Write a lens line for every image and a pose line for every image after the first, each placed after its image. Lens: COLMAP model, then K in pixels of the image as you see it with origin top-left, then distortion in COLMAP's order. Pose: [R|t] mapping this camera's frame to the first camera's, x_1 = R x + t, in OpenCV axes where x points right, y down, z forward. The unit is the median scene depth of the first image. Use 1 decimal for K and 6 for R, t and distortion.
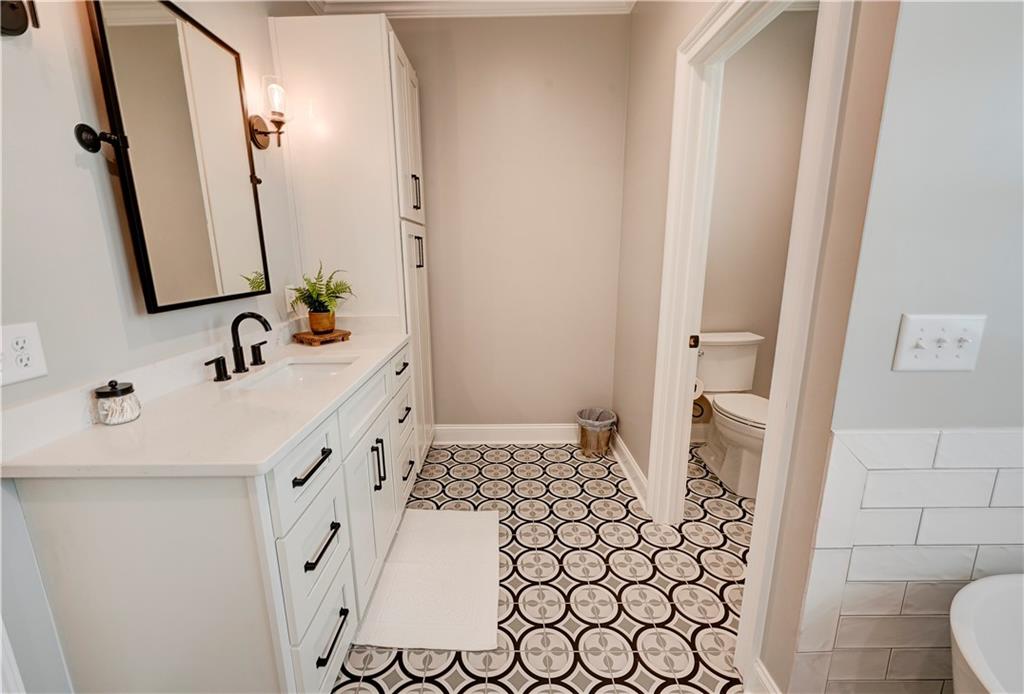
lens RADIAL K [[414.8, 0, 499.7], [0, 414.8, 343.6], [0, 0, 1]] dist [-0.000220, -0.000235]
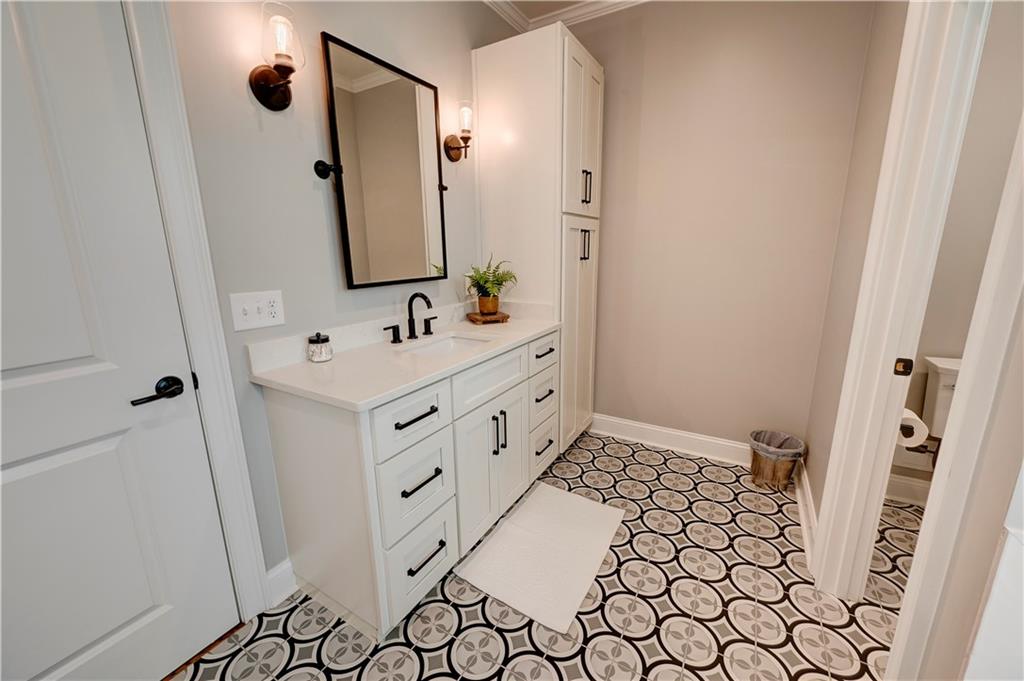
lens RADIAL K [[401.1, 0, 512.0], [0, 401.1, 340.5], [0, 0, 1]] dist [-0.001307, -0.000131]
pose [[0.864589, 0.112319, -0.489766, 0.218850], [-0.103559, 0.993603, 0.045052, -0.011644], [0.491693, 0.011768, 0.870689, 0.050939]]
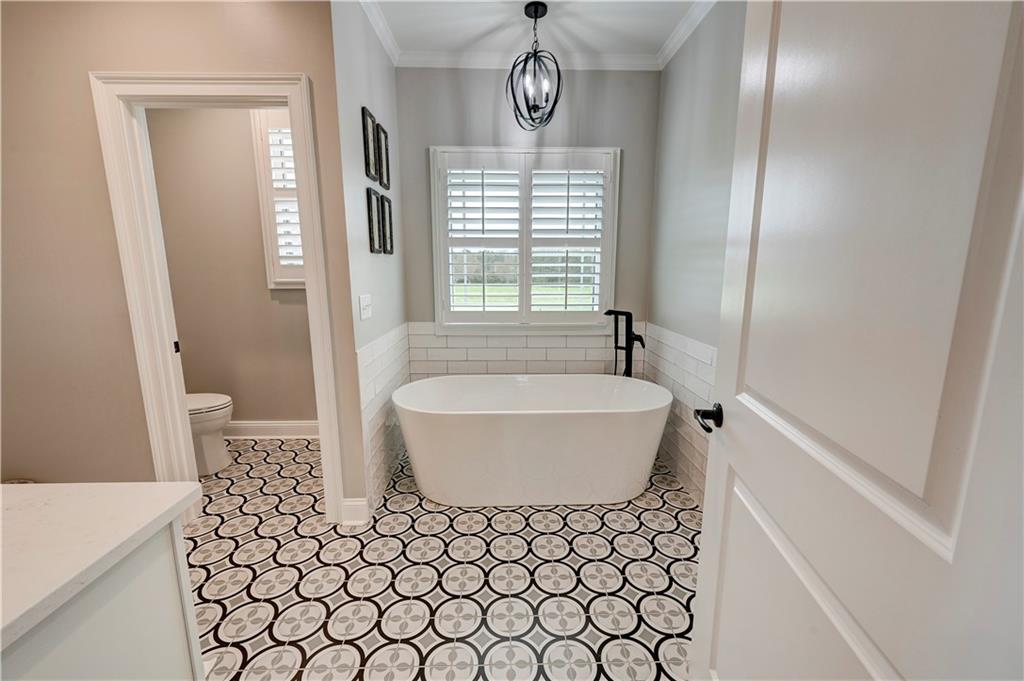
lens RADIAL K [[409.7, 0, 514.0], [0, 409.7, 340.2], [0, 0, 1]] dist [-0.001265, -0.000390]
pose [[-0.036151, -0.159521, 0.986532, -0.675912], [0.212666, 0.963338, 0.163563, -0.009822], [-0.976456, 0.215715, -0.000901, 0.104680]]
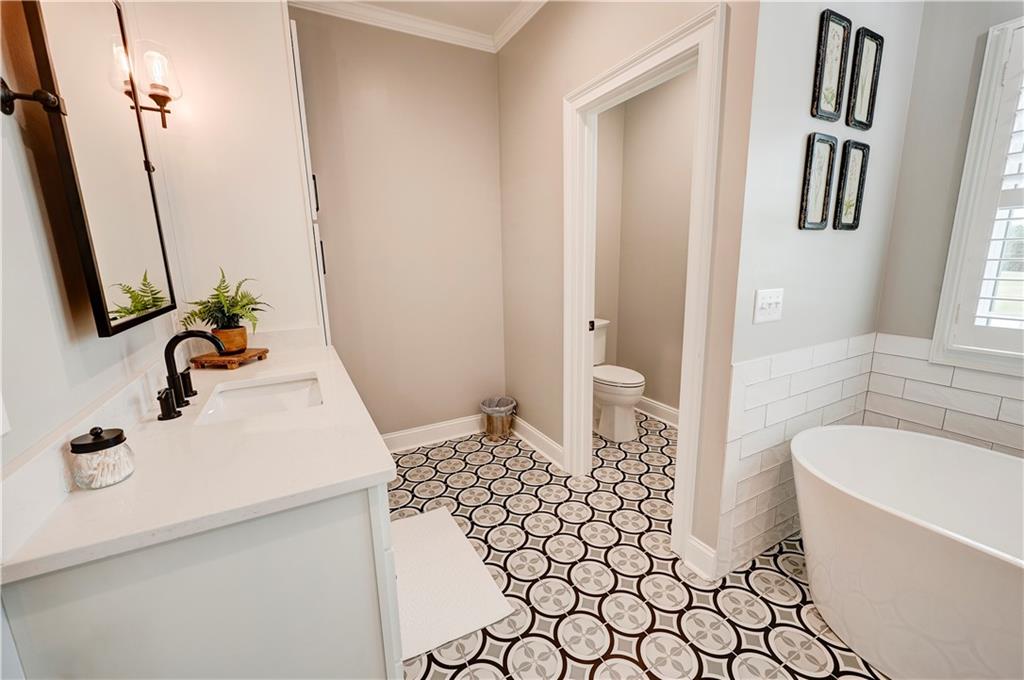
lens RADIAL K [[409.7, 0, 514.0], [0, 409.7, 339.7], [0, 0, 1]] dist [-0.001265, -0.000390]
pose [[0.875852, -0.099093, 0.472296, -0.351830], [0.110765, 0.993842, 0.003111, 0.007932], [-0.469695, 0.049589, 0.881435, -0.000531]]
